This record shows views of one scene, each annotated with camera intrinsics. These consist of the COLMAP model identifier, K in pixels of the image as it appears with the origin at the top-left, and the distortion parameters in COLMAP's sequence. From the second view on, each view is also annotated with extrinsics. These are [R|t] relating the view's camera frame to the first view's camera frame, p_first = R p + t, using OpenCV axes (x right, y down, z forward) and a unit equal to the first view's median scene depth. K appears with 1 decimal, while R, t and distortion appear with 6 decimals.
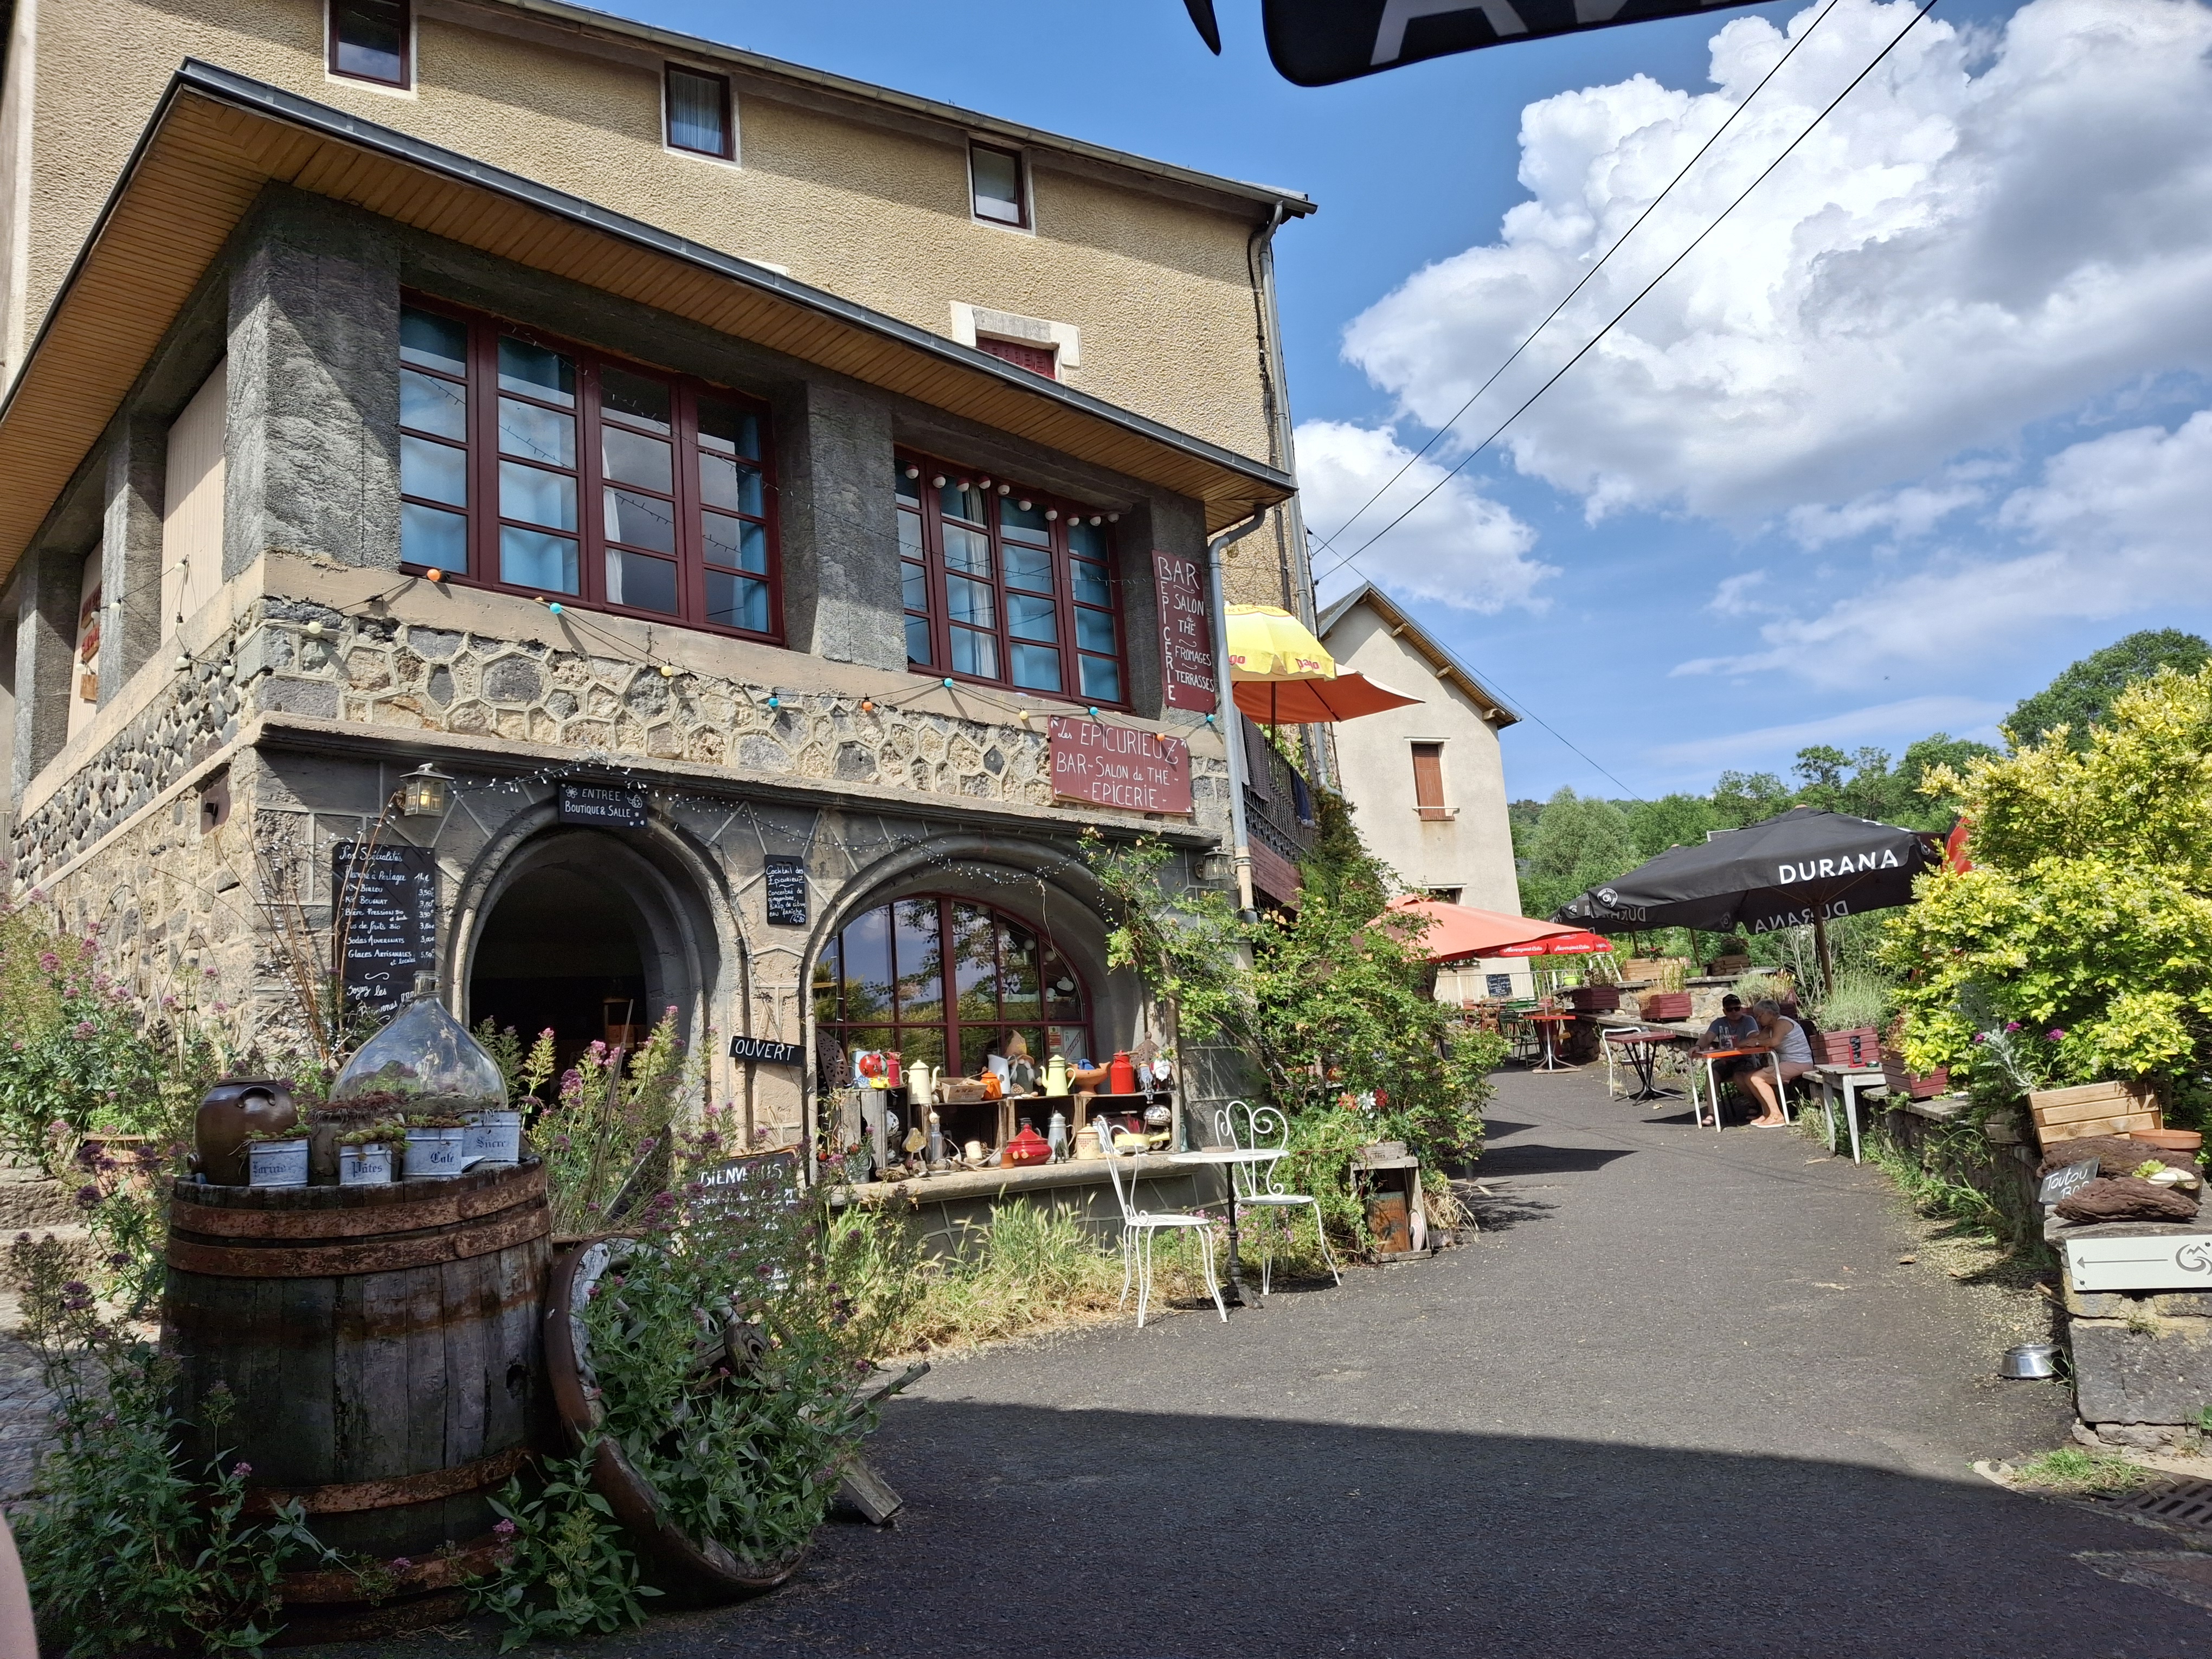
lens RADIAL K [[1594.1, 0, 1107.8], [0, 1594.1, 840.7], [0, 0, 1]] dist [-0.012353, -0.030621]
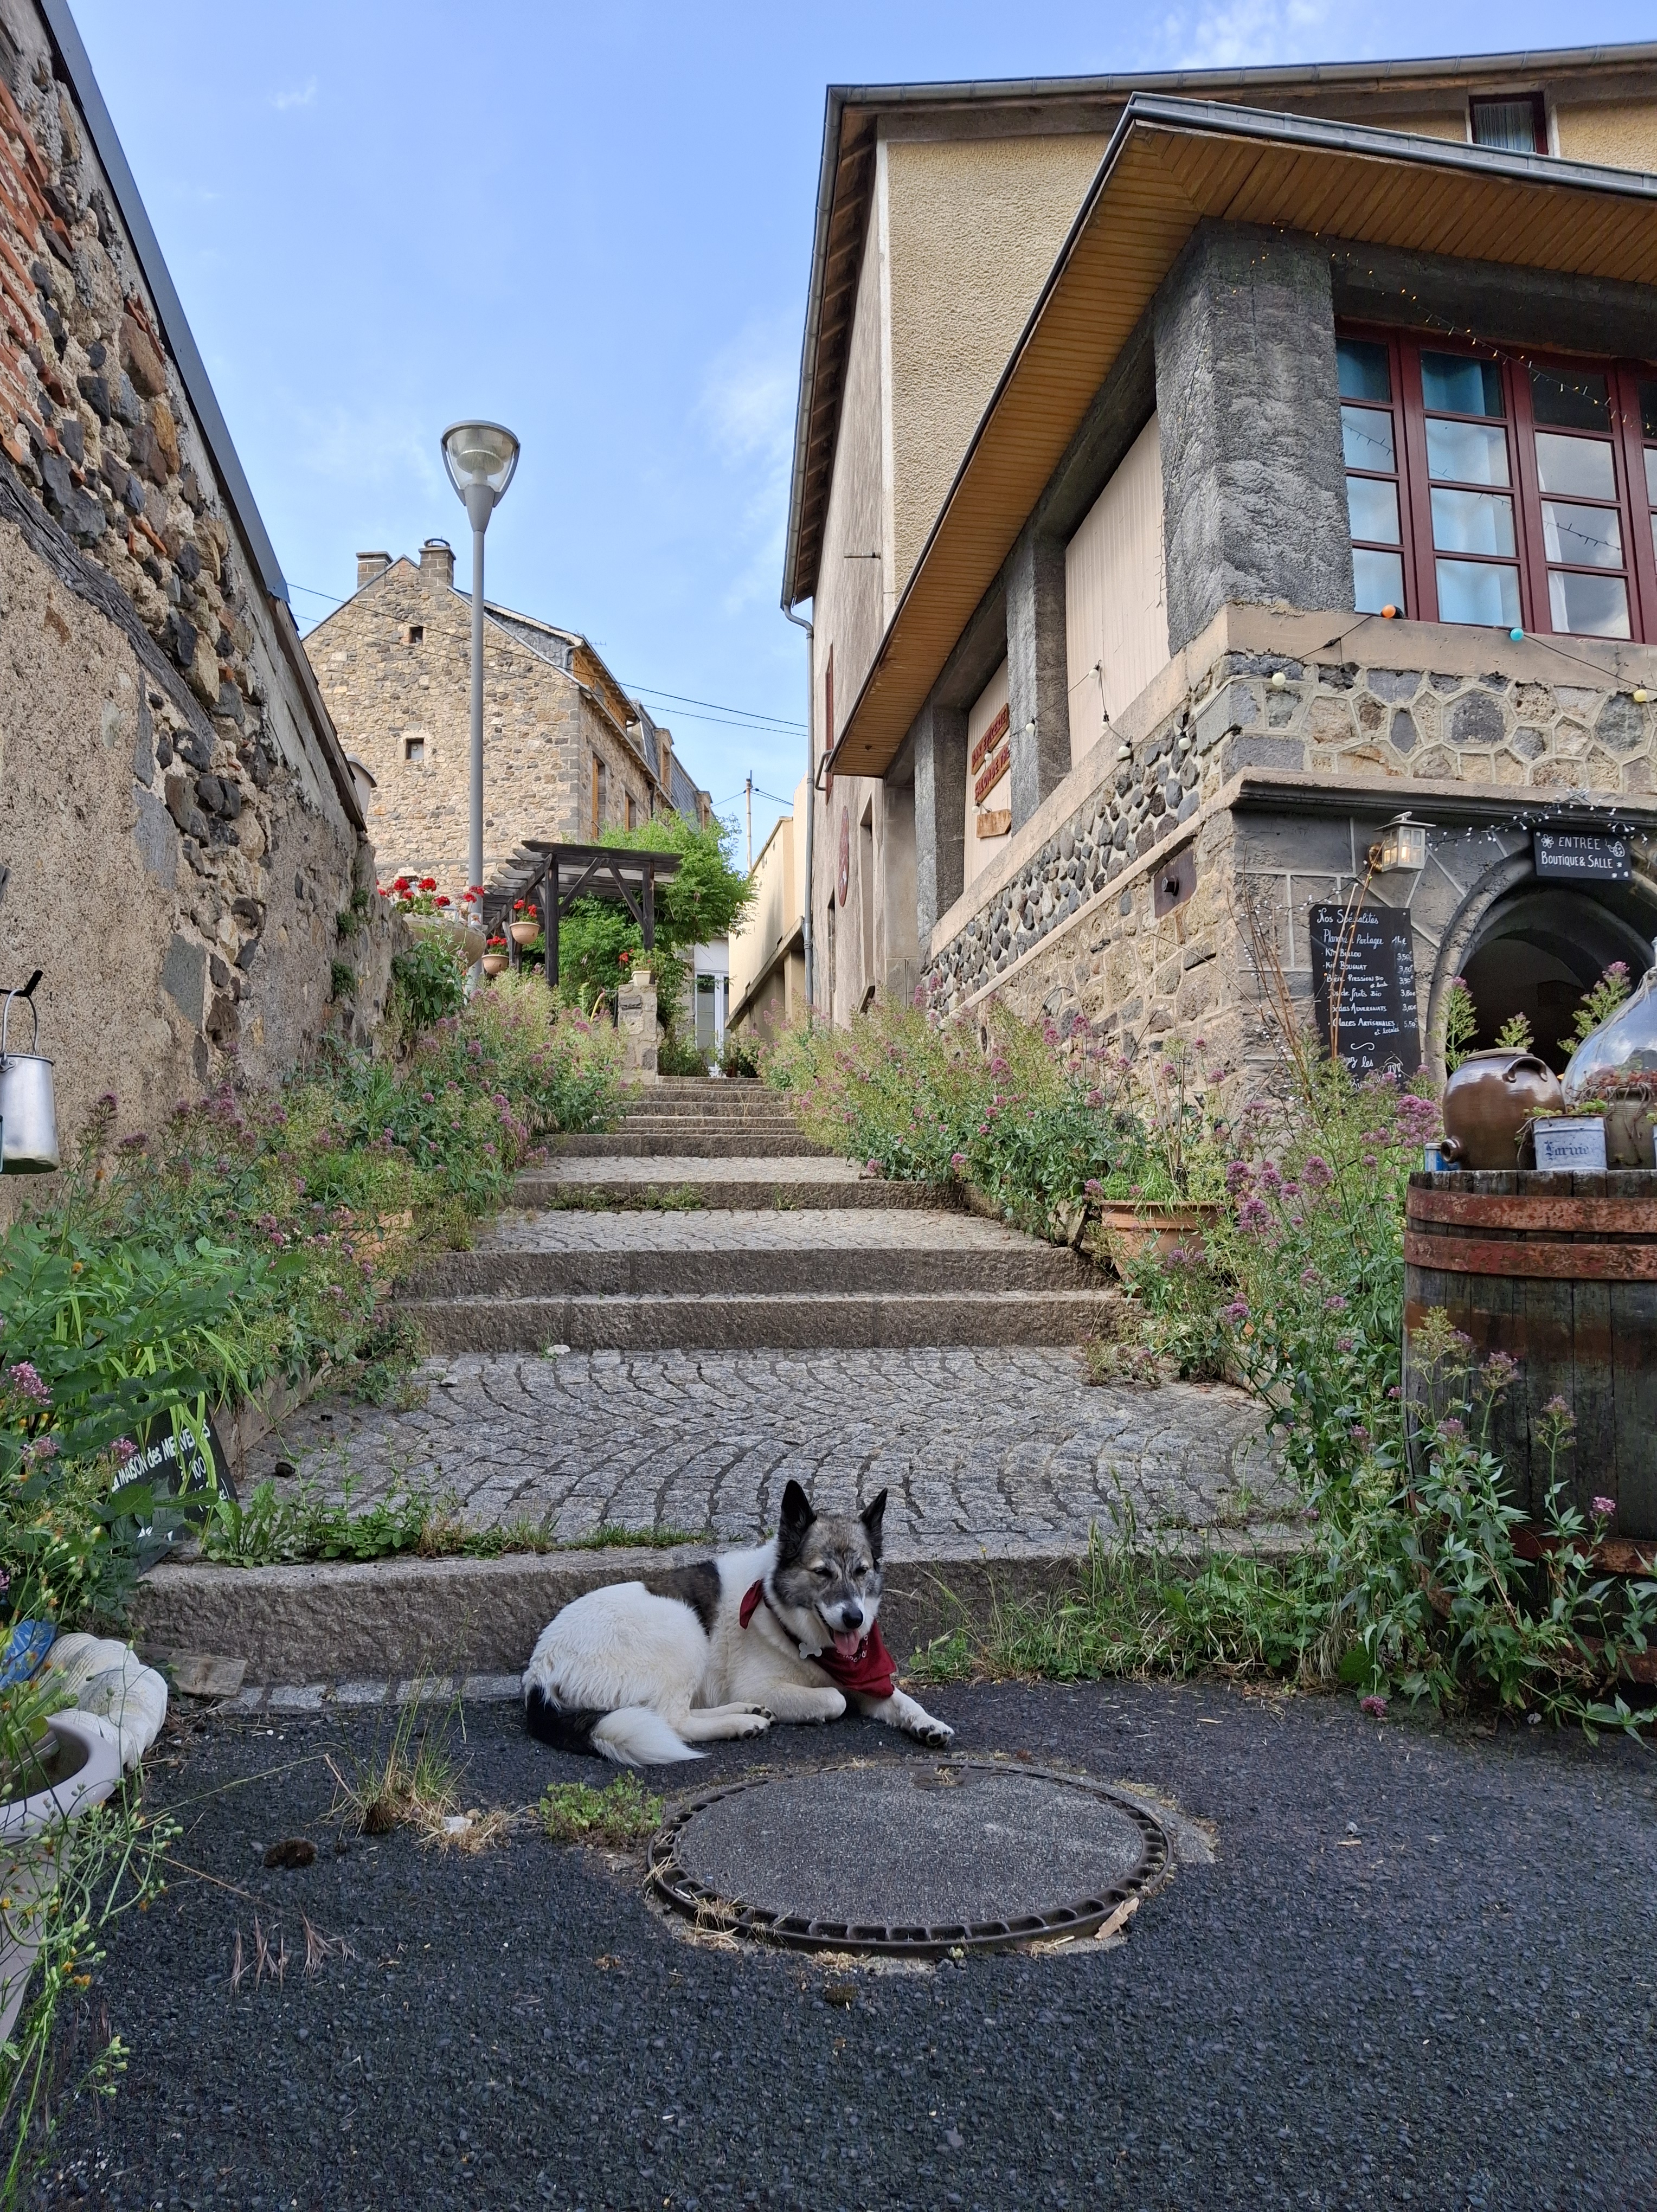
lens RADIAL K [[1594.2, 0, 829.0], [0, 1594.2, 1112.3], [0, 0, 1]] dist [-0.012353, -0.030621]
pose [[0.819754, -0.010049, -0.572628, -0.172724], [0.046532, 0.997709, 0.049105, 0.060178], [0.570822, -0.066900, 0.818344, 0.055534]]
